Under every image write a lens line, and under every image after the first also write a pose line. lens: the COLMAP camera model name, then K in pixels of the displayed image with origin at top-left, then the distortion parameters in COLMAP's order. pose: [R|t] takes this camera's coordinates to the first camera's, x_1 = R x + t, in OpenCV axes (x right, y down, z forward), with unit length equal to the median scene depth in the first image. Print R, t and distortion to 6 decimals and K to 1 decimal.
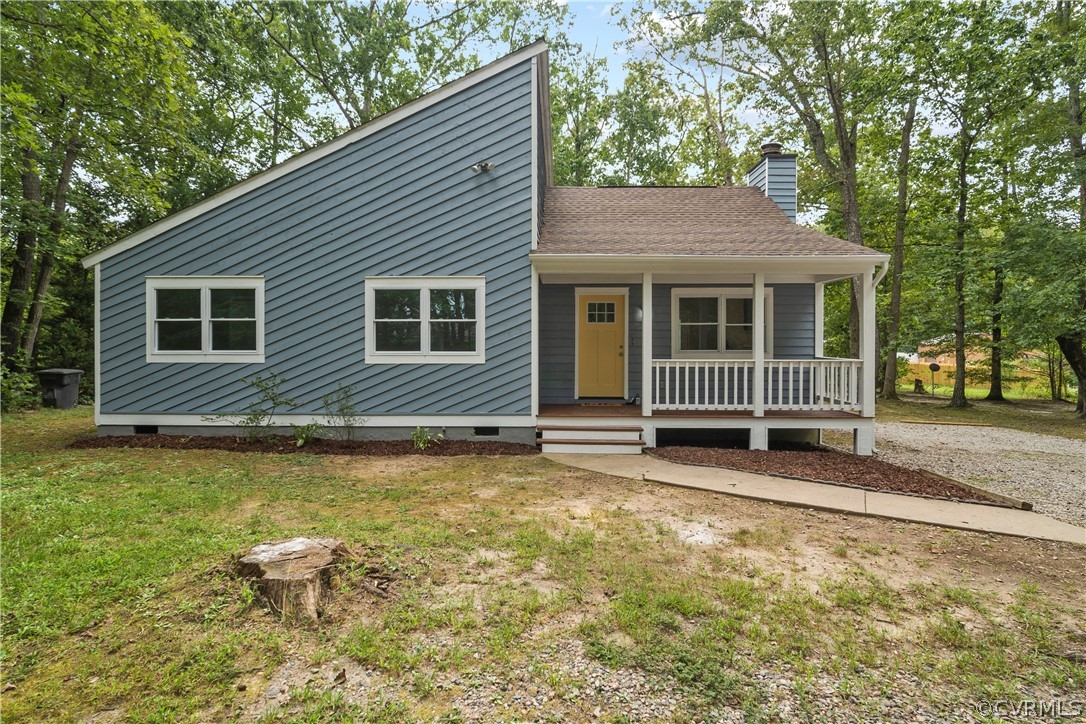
lens RADIAL K [[567.4, 0, 541.6], [0, 567.4, 339.3], [0, 0, 1]] dist [-0.001457, -0.000161]
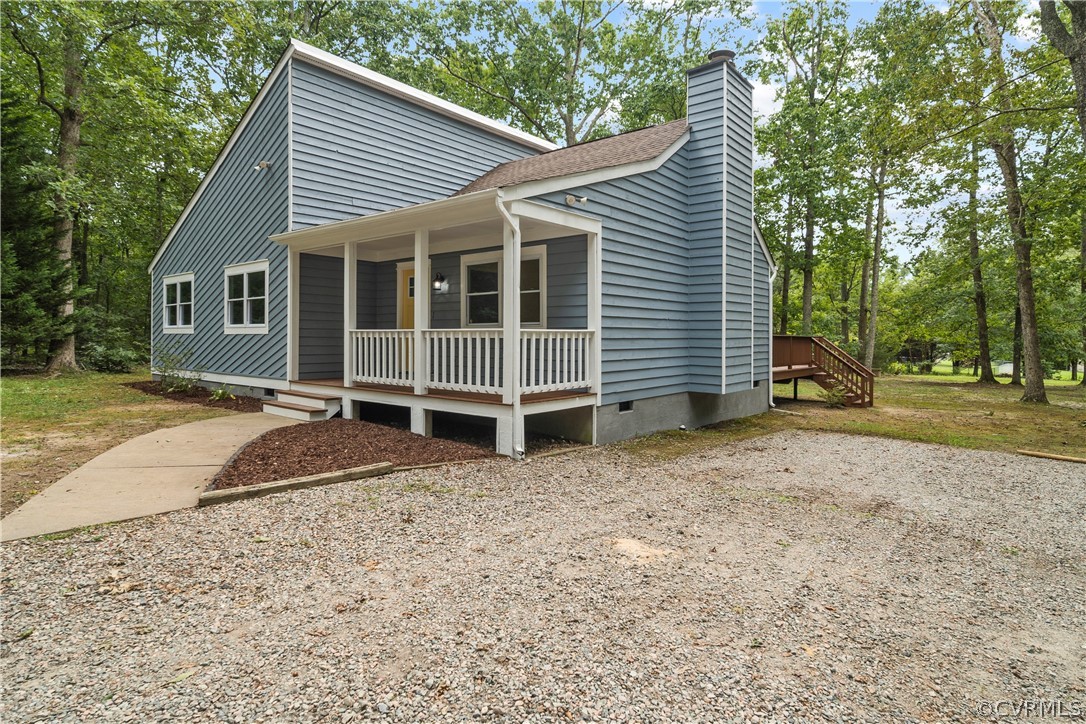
lens RADIAL K [[584.4, 0, 541.7], [0, 584.4, 319.2], [0, 0, 1]] dist [0.000449, -0.000221]
pose [[0.777038, -0.016608, -0.629235, 1.091351], [-0.006101, 0.999406, -0.033911, 0.050343], [0.629425, 0.030189, 0.776475, 0.420112]]
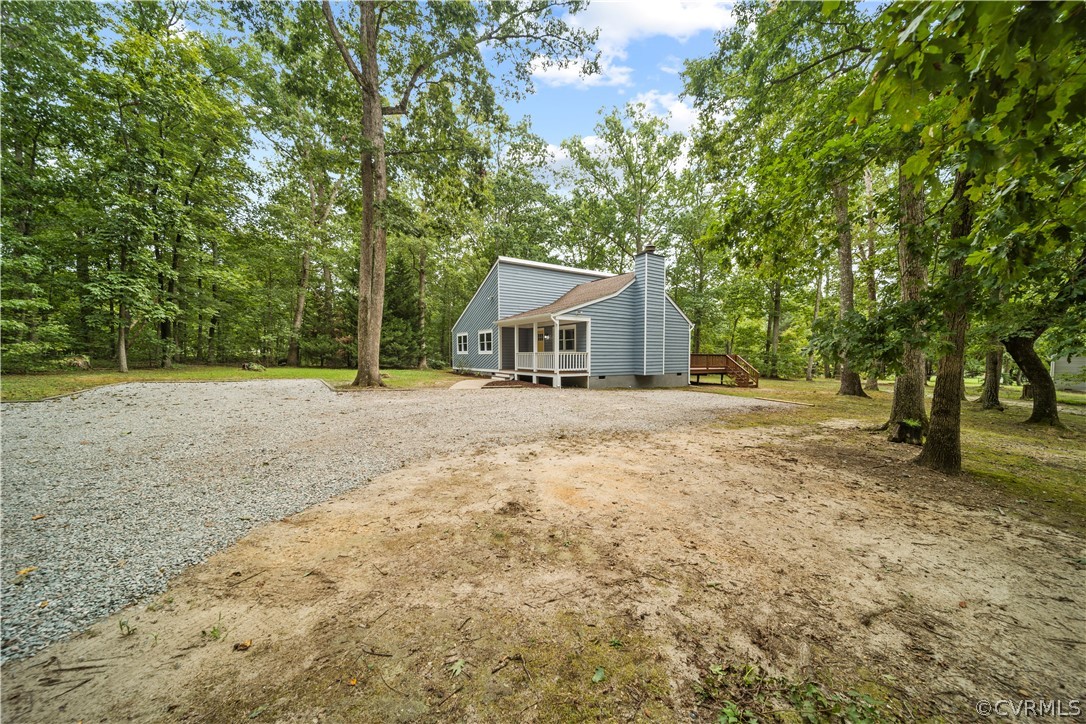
lens RADIAL K [[386.9, 0, 545.6], [0, 386.9, 343.5], [0, 0, 1]] dist [0.000146, -0.000043]
pose [[0.561601, -0.027636, -0.826946, 2.043124], [-0.004892, 0.999314, -0.036719, 0.063999], [0.827394, 0.024667, 0.561080, -0.063289]]
